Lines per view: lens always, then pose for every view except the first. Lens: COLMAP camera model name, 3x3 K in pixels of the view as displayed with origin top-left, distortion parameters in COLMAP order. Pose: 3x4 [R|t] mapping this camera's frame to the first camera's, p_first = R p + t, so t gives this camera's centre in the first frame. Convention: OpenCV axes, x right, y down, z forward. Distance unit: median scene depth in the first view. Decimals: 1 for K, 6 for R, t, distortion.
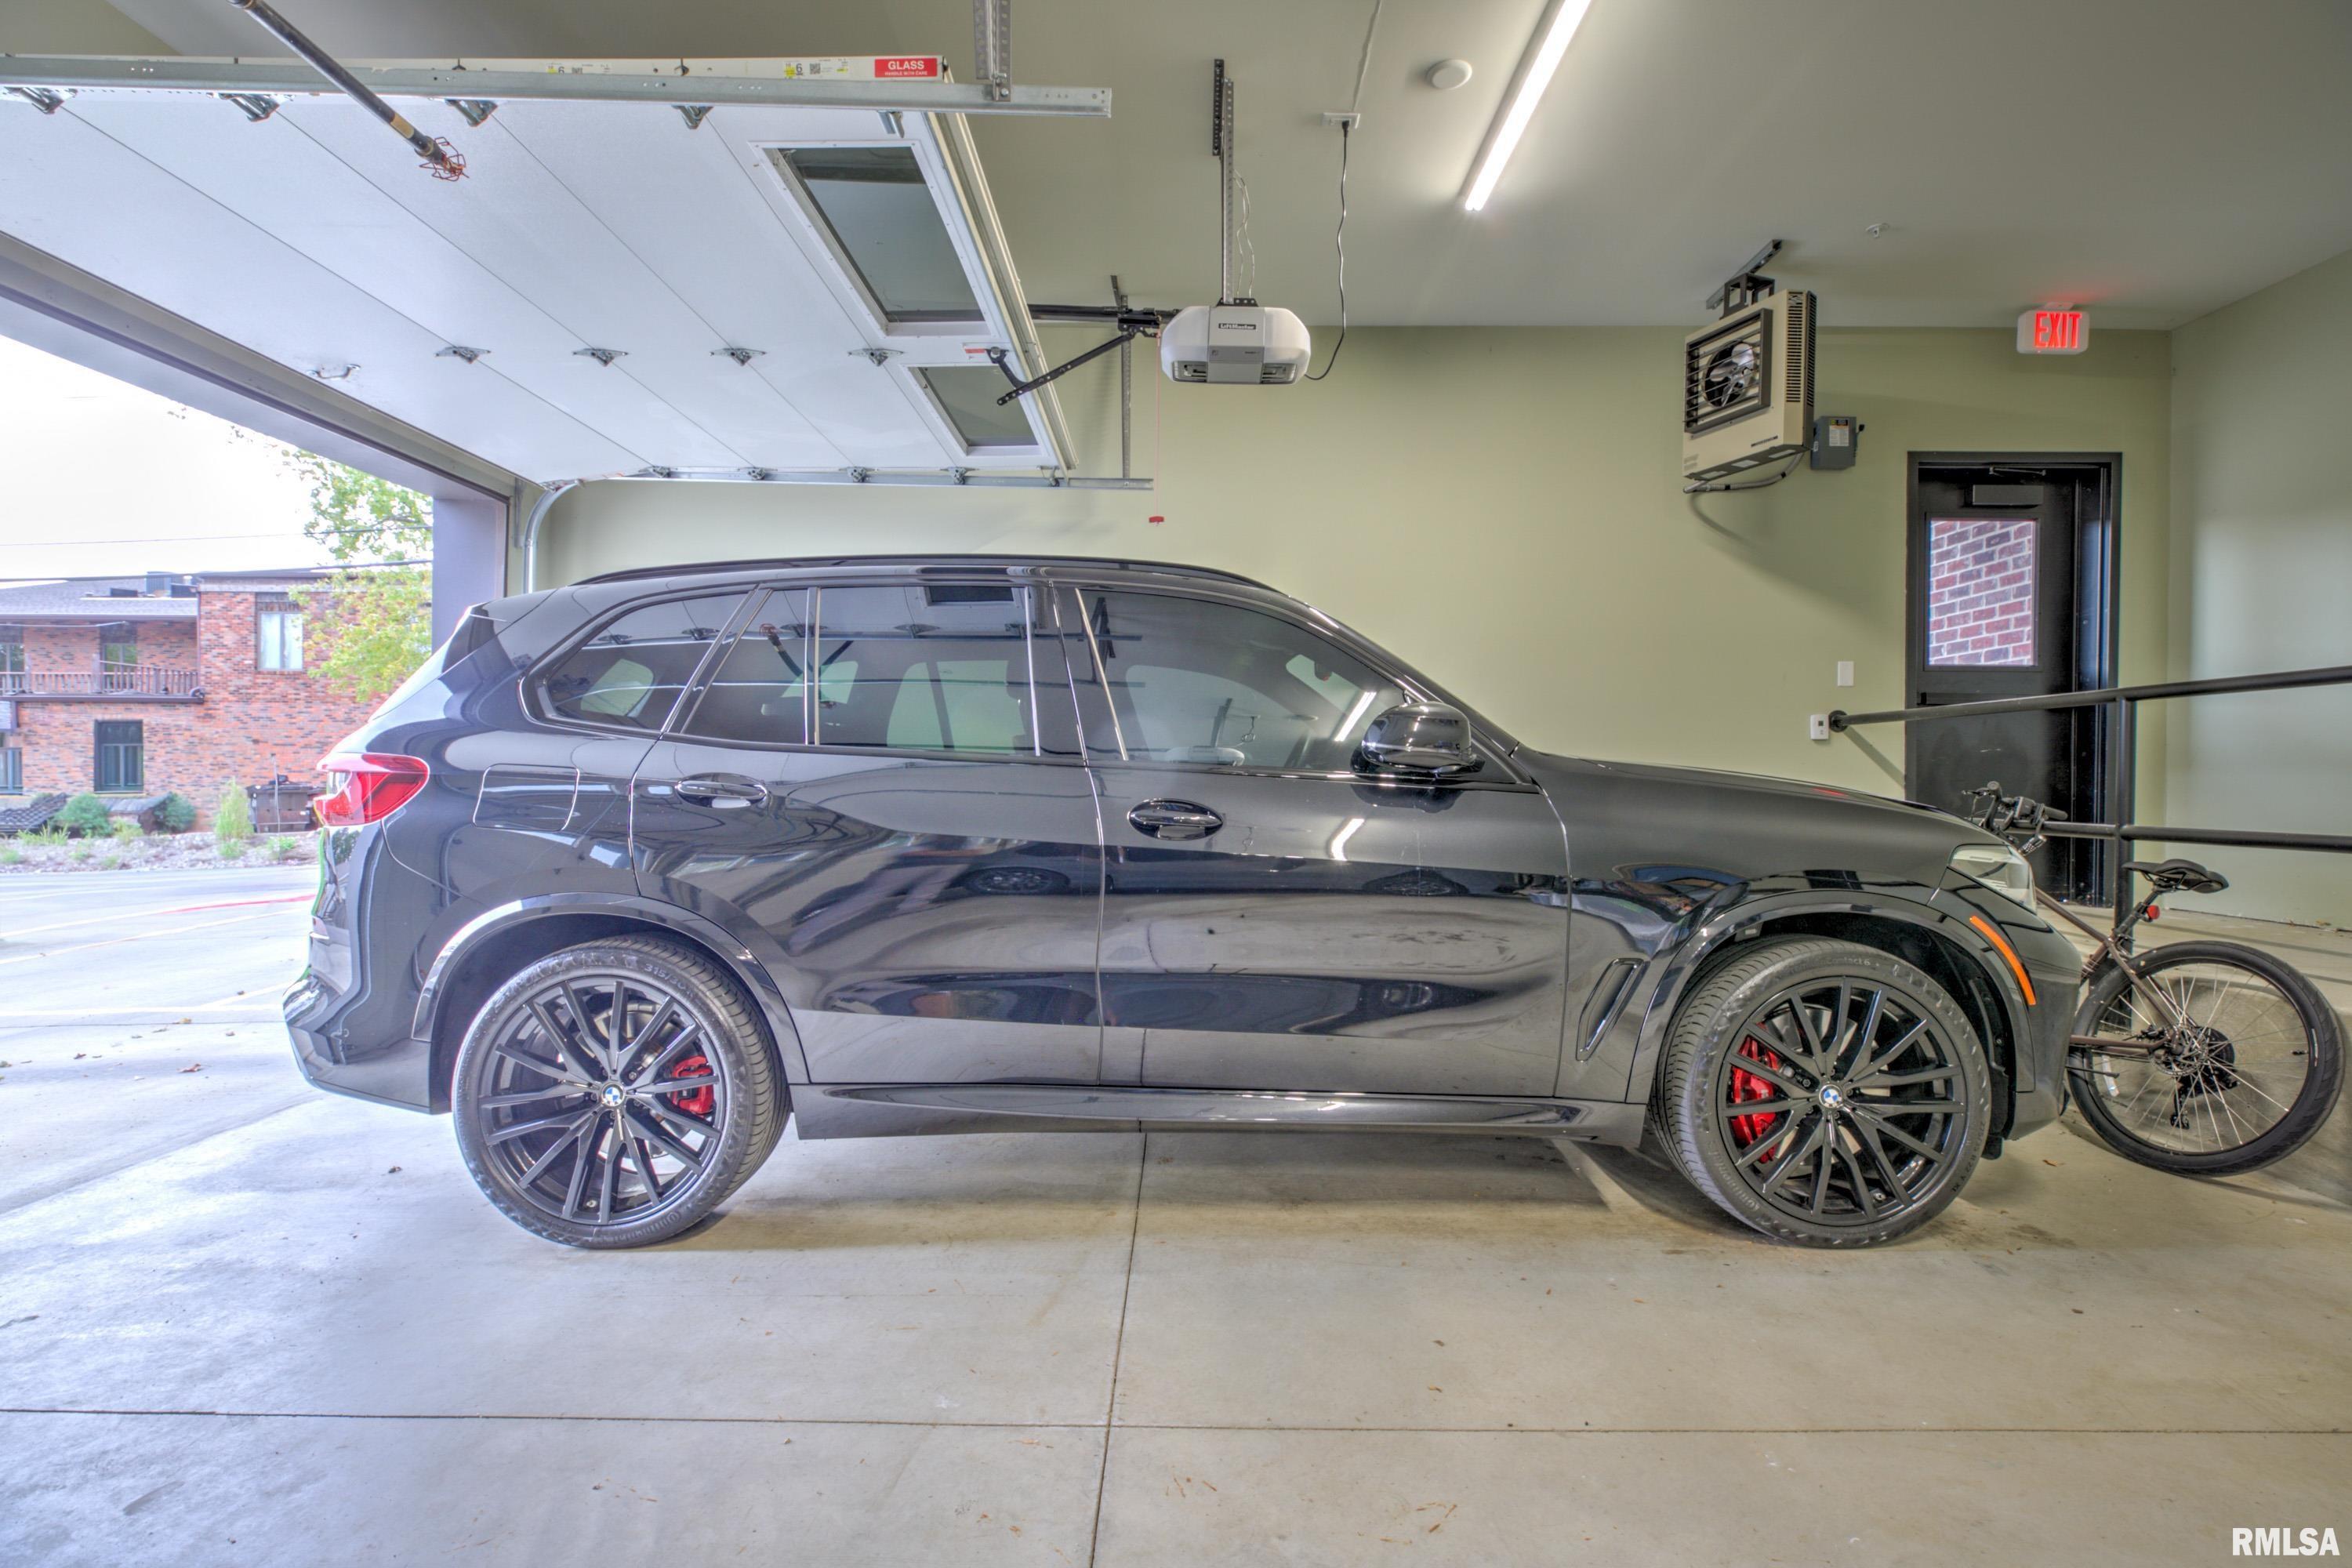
lens RADIAL K [[1068.7, 0, 1177.4], [0, 1068.7, 794.7], [0, 0, 1]] dist [0.005758, 0.000709]
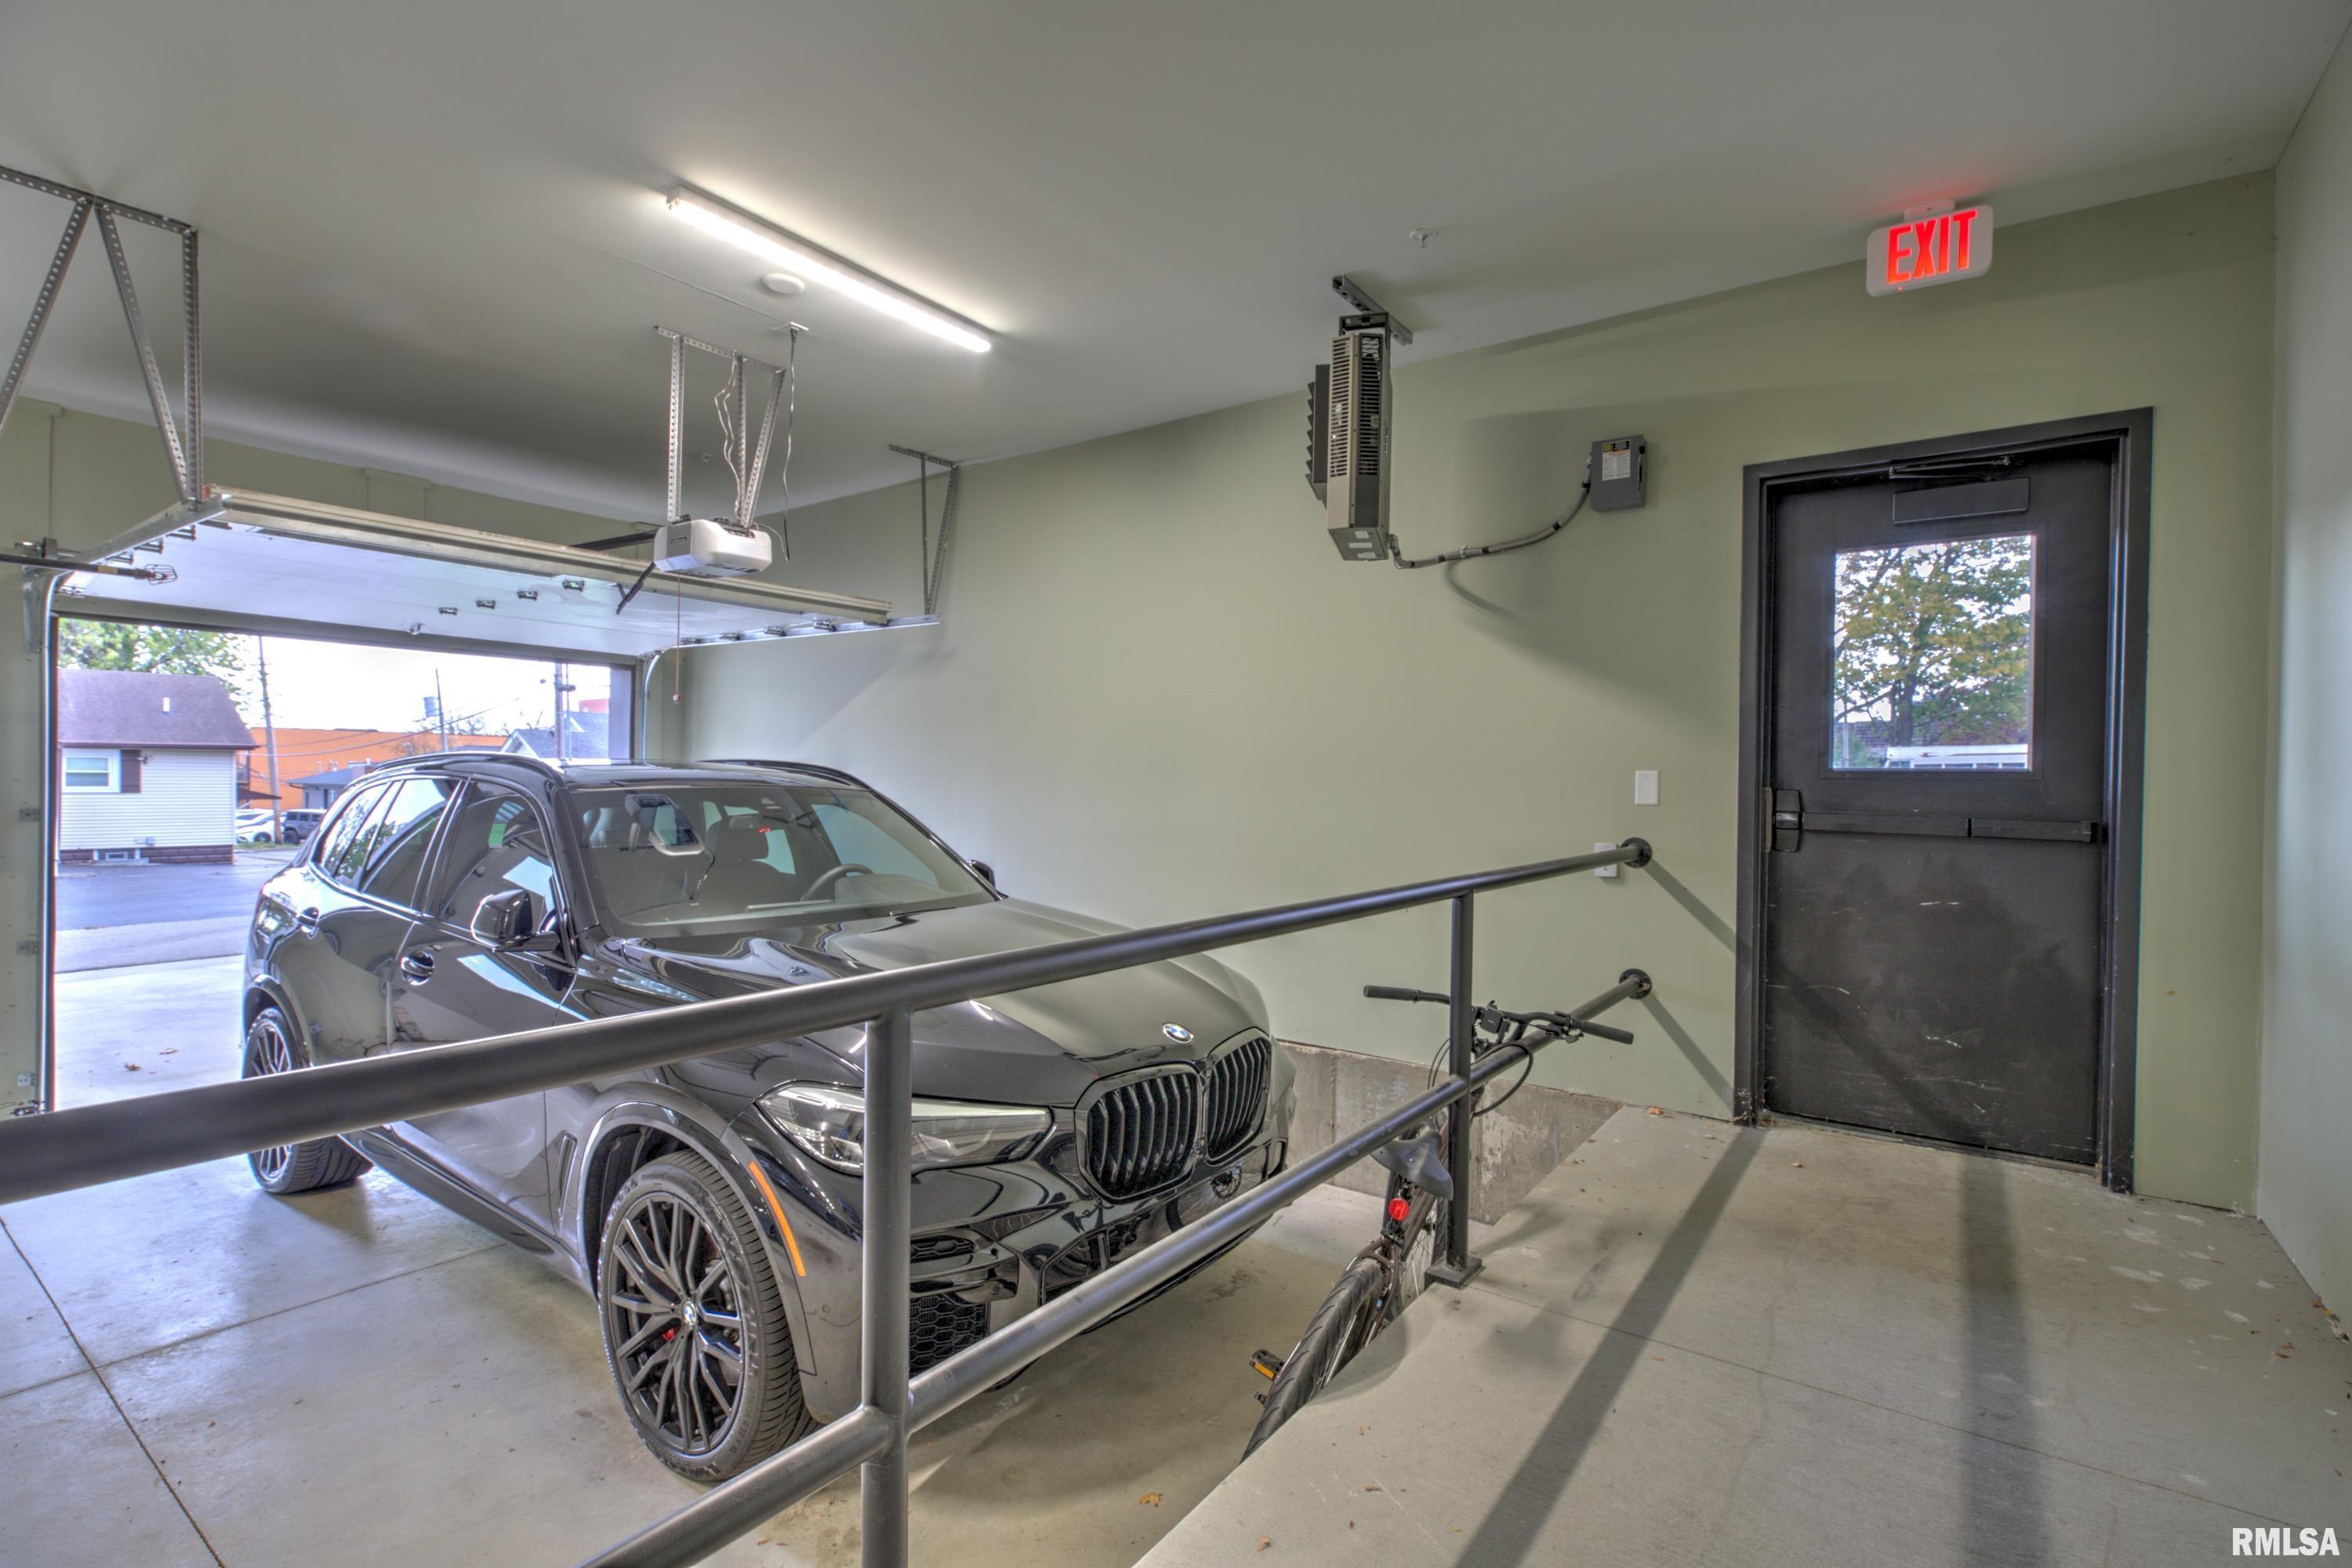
lens RADIAL K [[1068.7, 0, 1176.5], [0, 1068.7, 781.3], [0, 0, 1]] dist [0.005758, 0.000709]
pose [[0.810376, -0.000753, -0.585910, 0.792290], [-0.015559, 0.999619, -0.022804, -0.096432], [0.585703, 0.027596, 0.810056, 0.234603]]
